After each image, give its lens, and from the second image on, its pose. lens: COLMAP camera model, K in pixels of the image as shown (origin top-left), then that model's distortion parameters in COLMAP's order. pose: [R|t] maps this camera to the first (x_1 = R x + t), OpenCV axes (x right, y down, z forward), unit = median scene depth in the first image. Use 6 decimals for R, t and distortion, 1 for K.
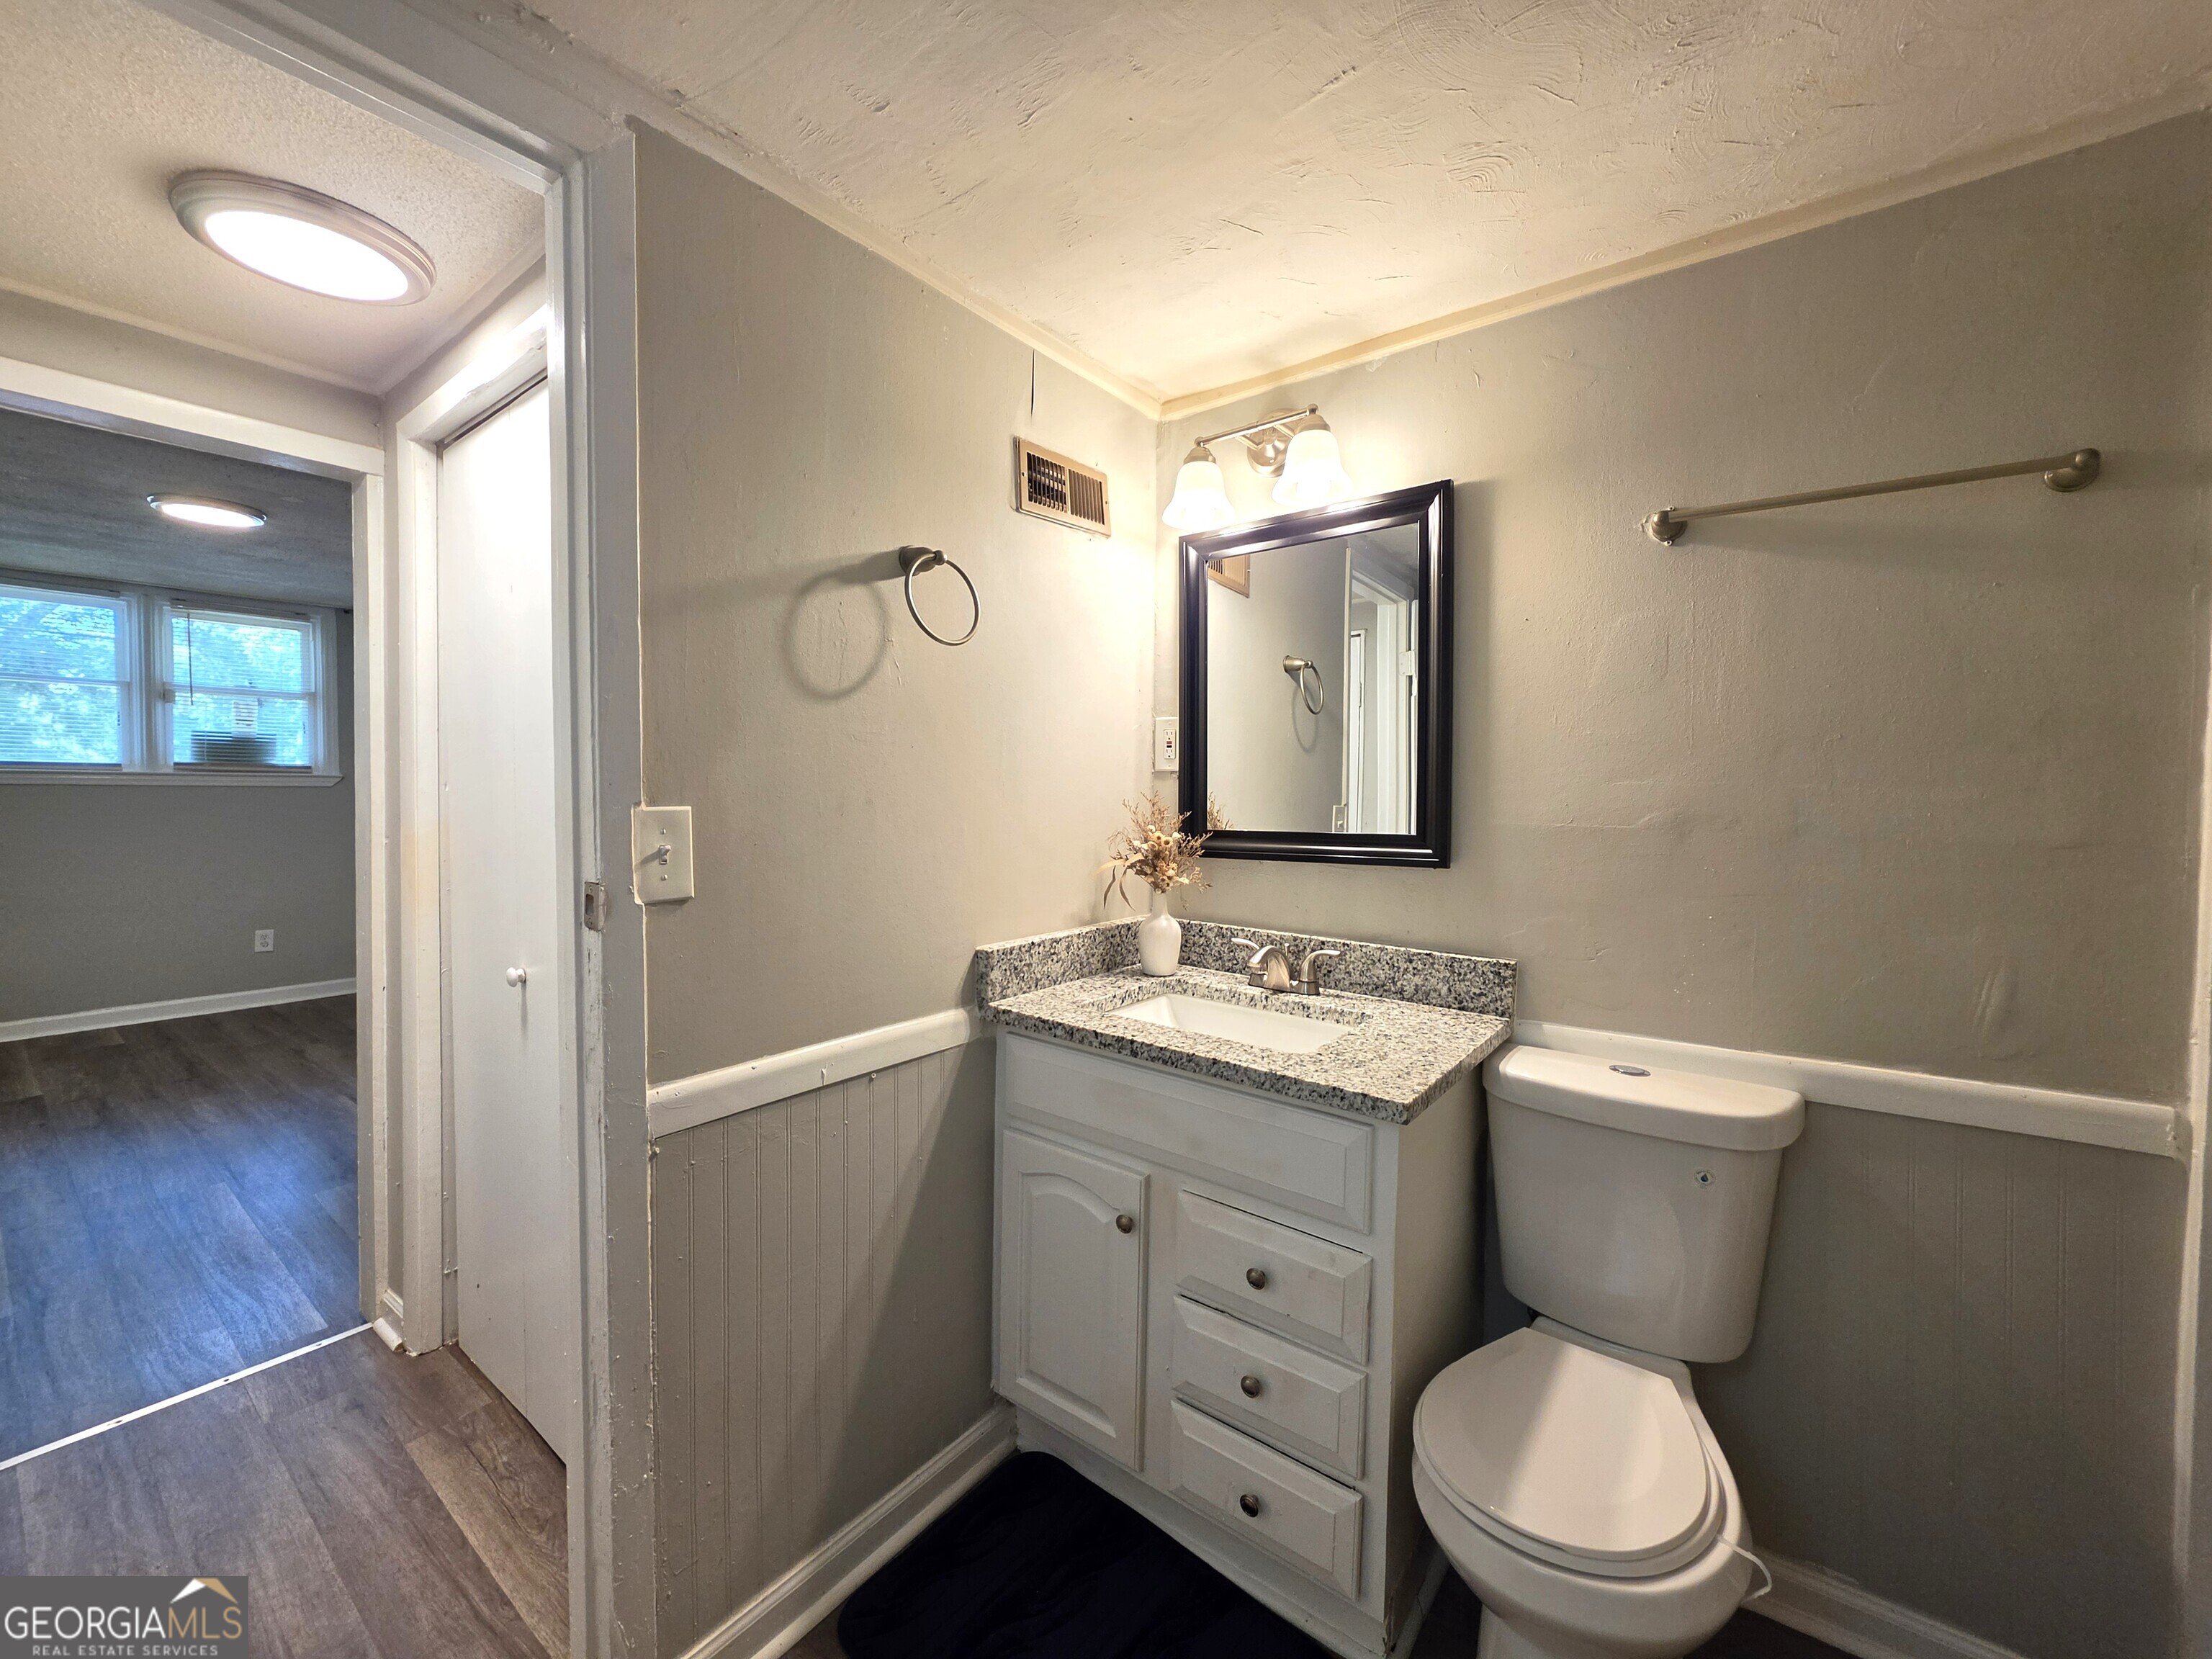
lens RADIAL K [[895.5, 0, 1109.6], [0, 895.5, 815.4], [0, 0, 1]] dist [-0.003958, 0.000170]
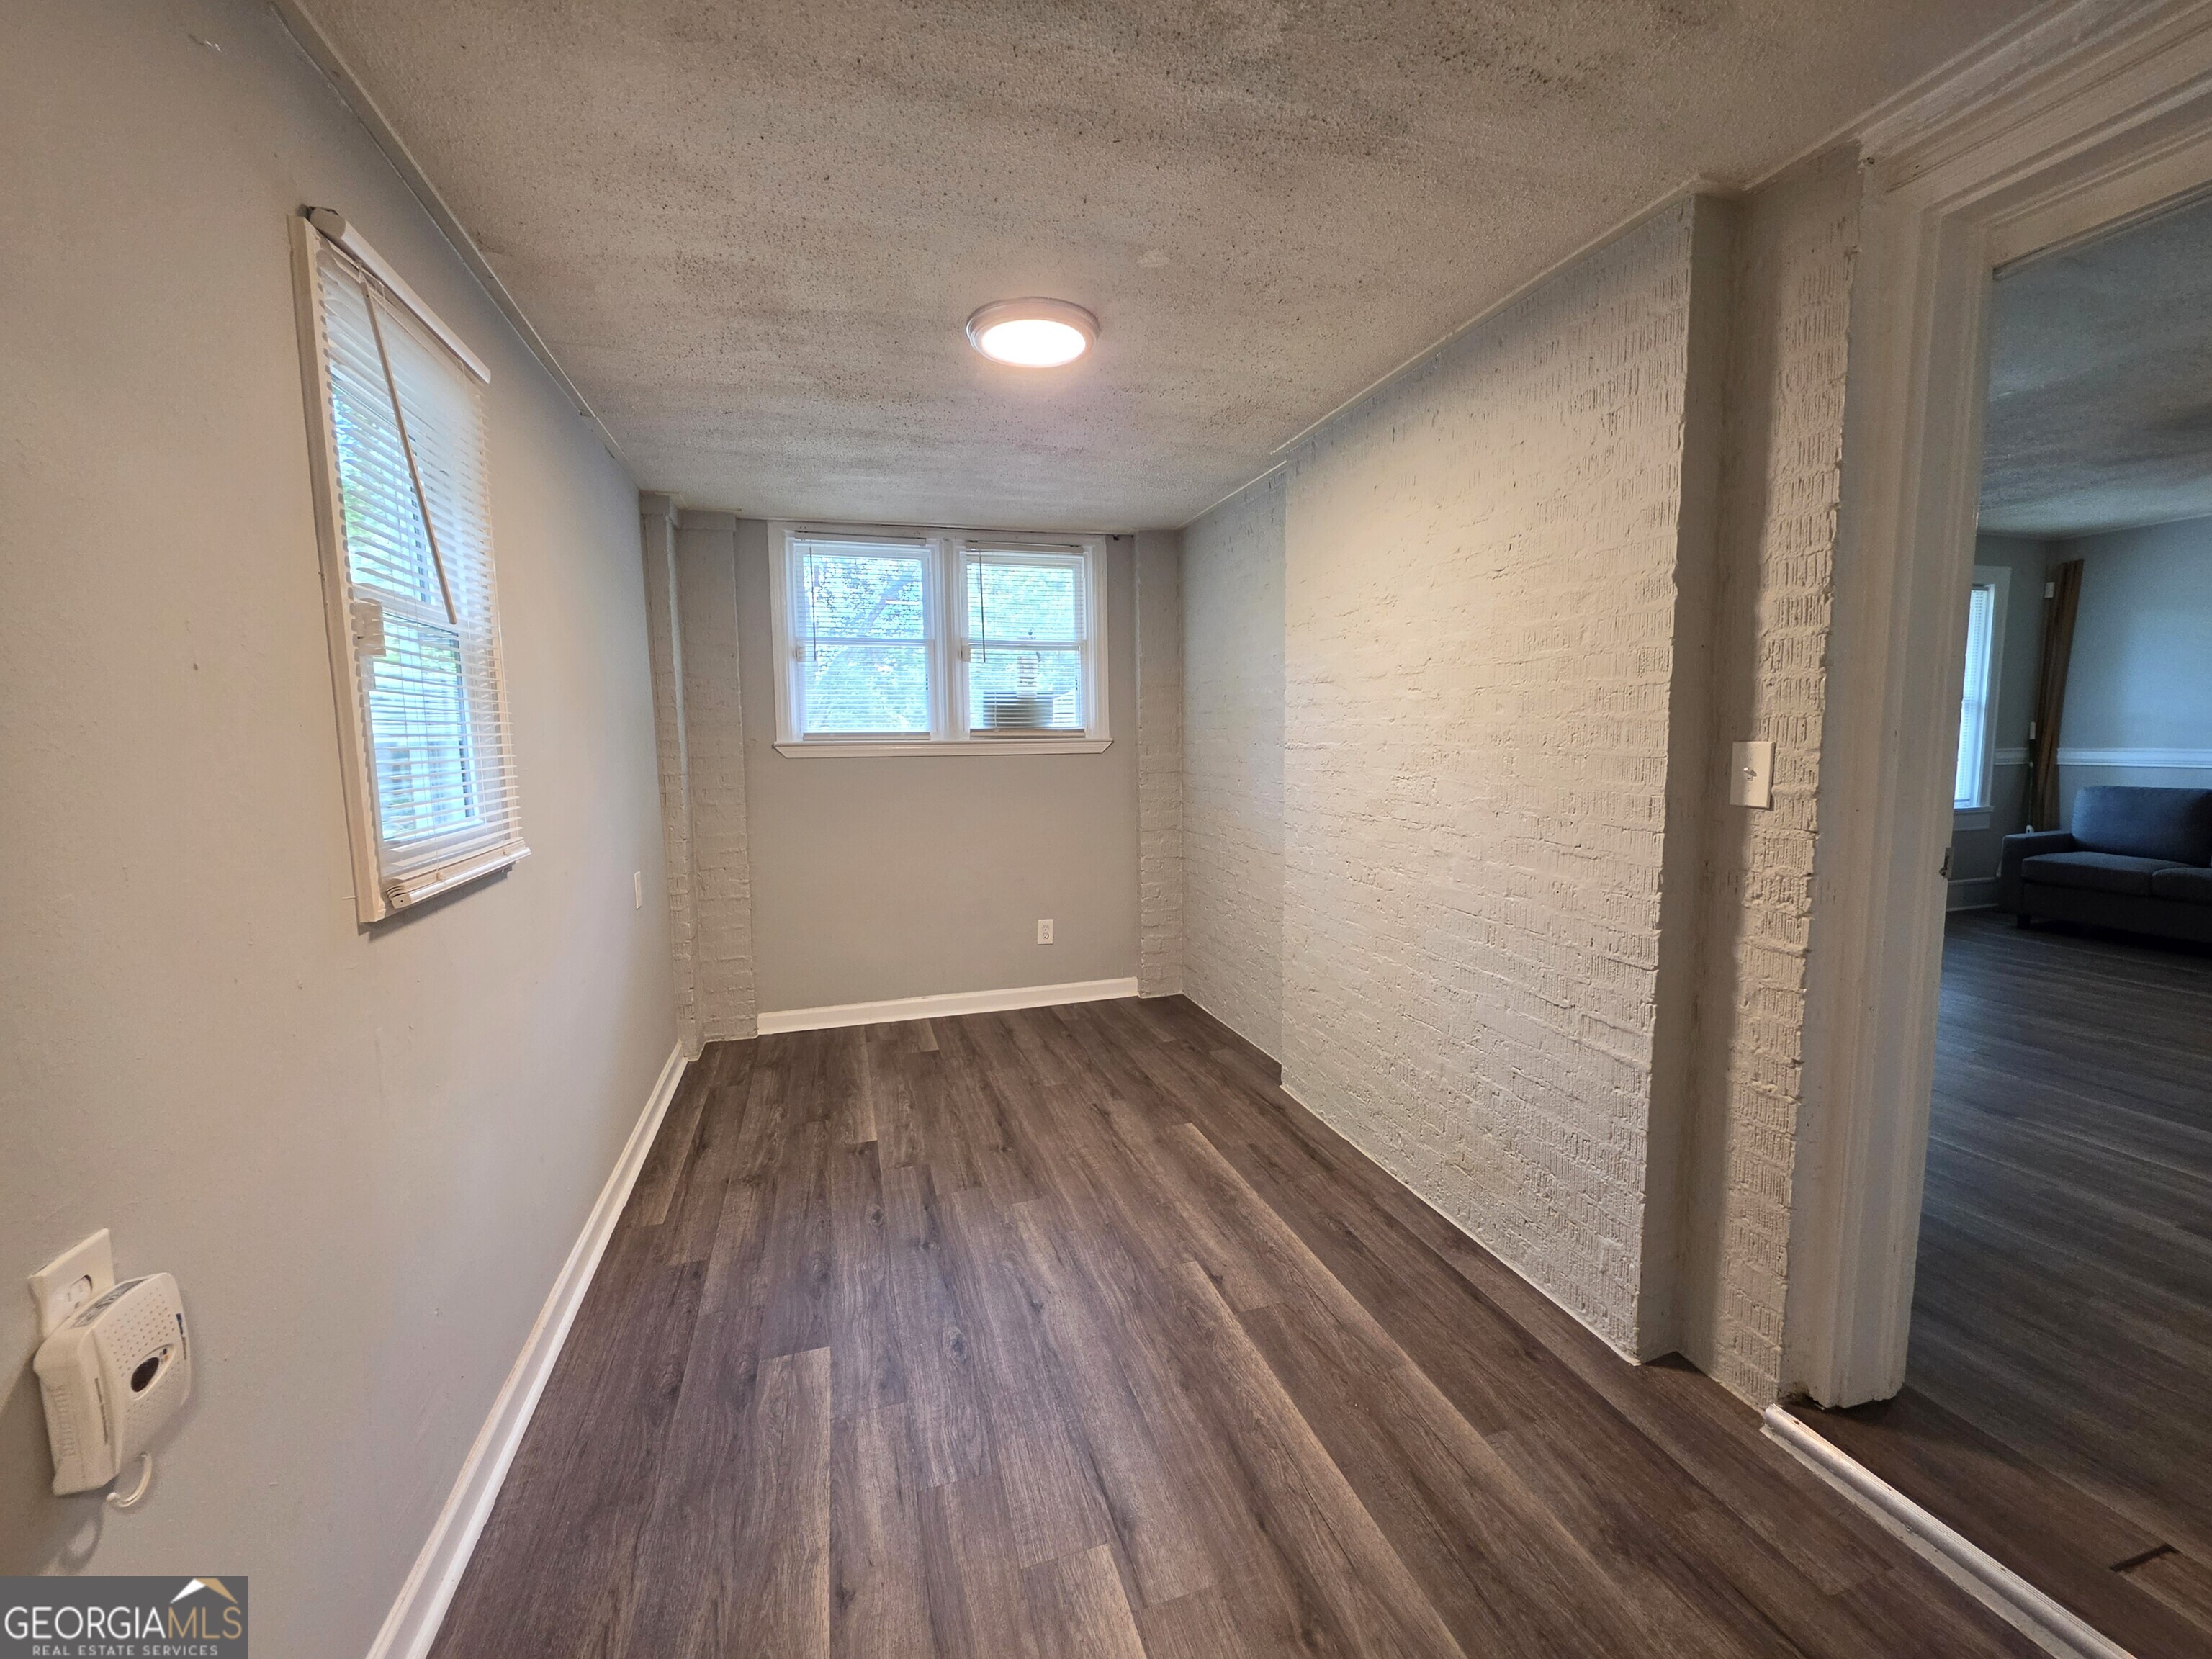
lens RADIAL K [[895.5, 0, 1109.6], [0, 895.5, 815.4], [0, 0, 1]] dist [-0.003958, 0.000170]
pose [[0.812538, 0.035156, -0.581848, -0.423154], [0.002856, 0.997928, 0.064285, -0.031252], [0.582902, -0.053896, 0.810753, 0.360692]]
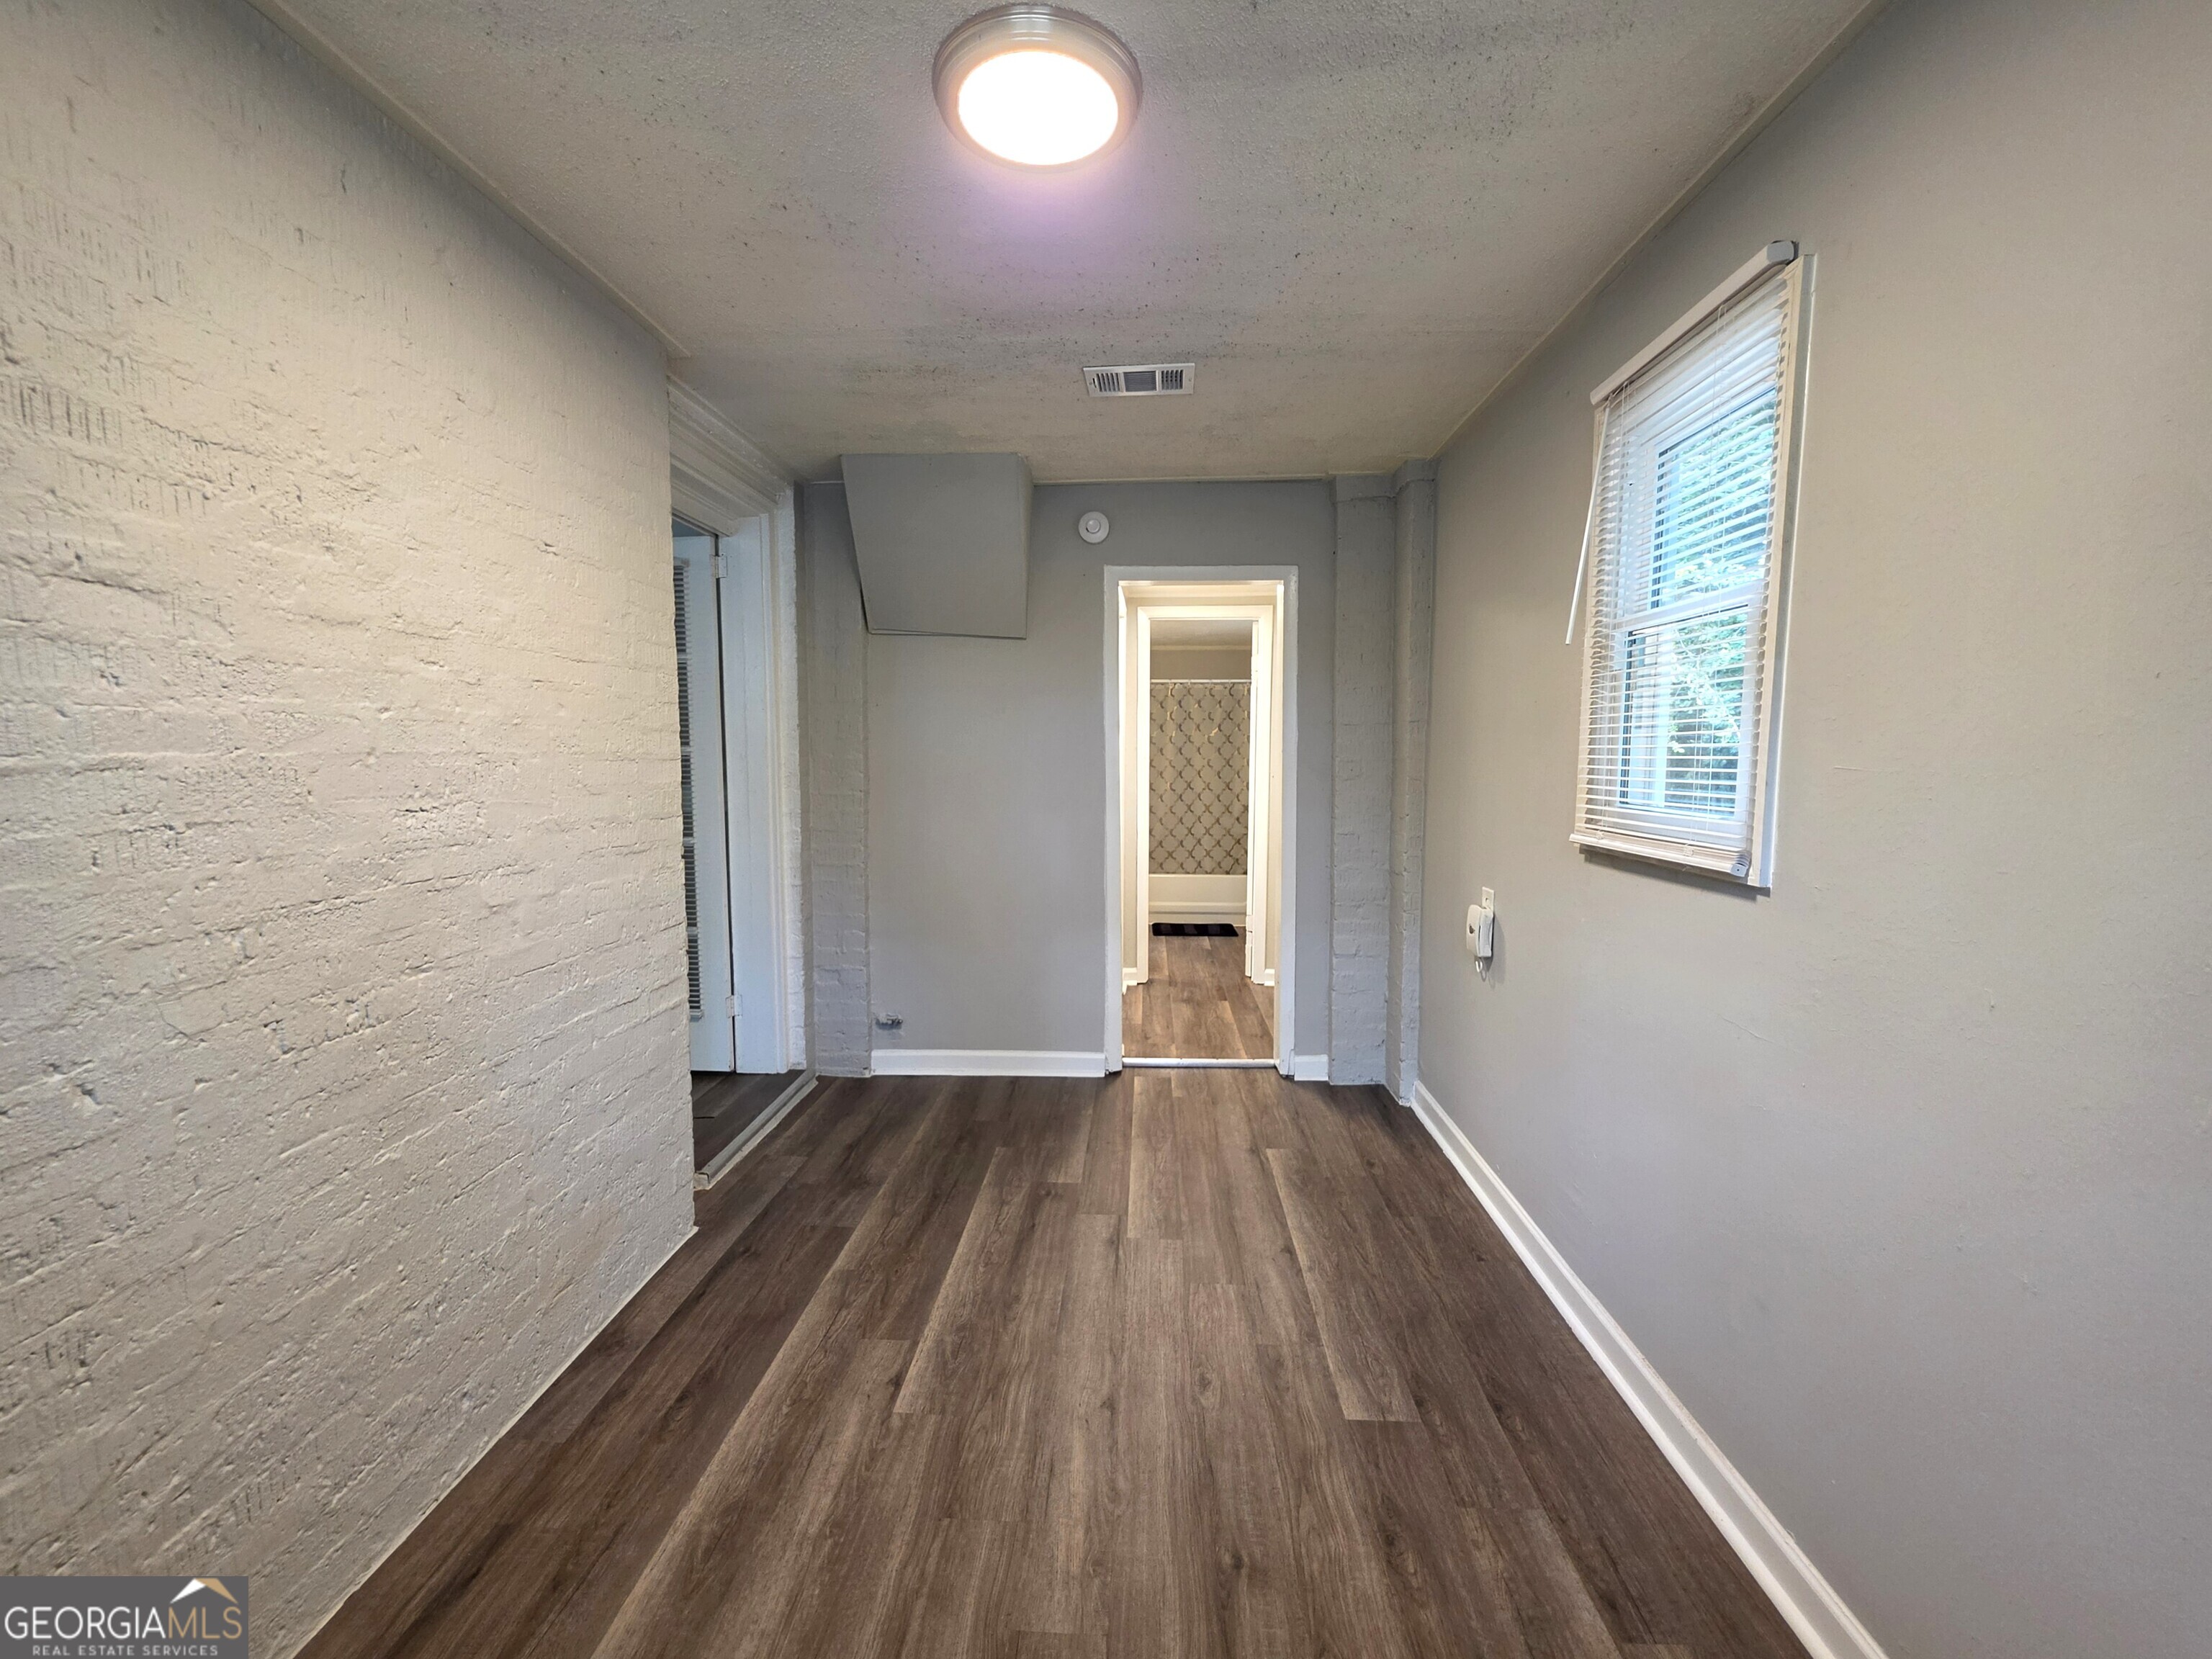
lens RADIAL K [[895.5, 0, 1109.6], [0, 895.5, 815.4], [0, 0, 1]] dist [-0.003958, 0.000170]
pose [[-0.567878, -0.067592, 0.820333, -1.000451], [0.018993, 0.995281, 0.095156, -0.042283], [-0.822893, 0.069617, -0.563915, 0.886638]]
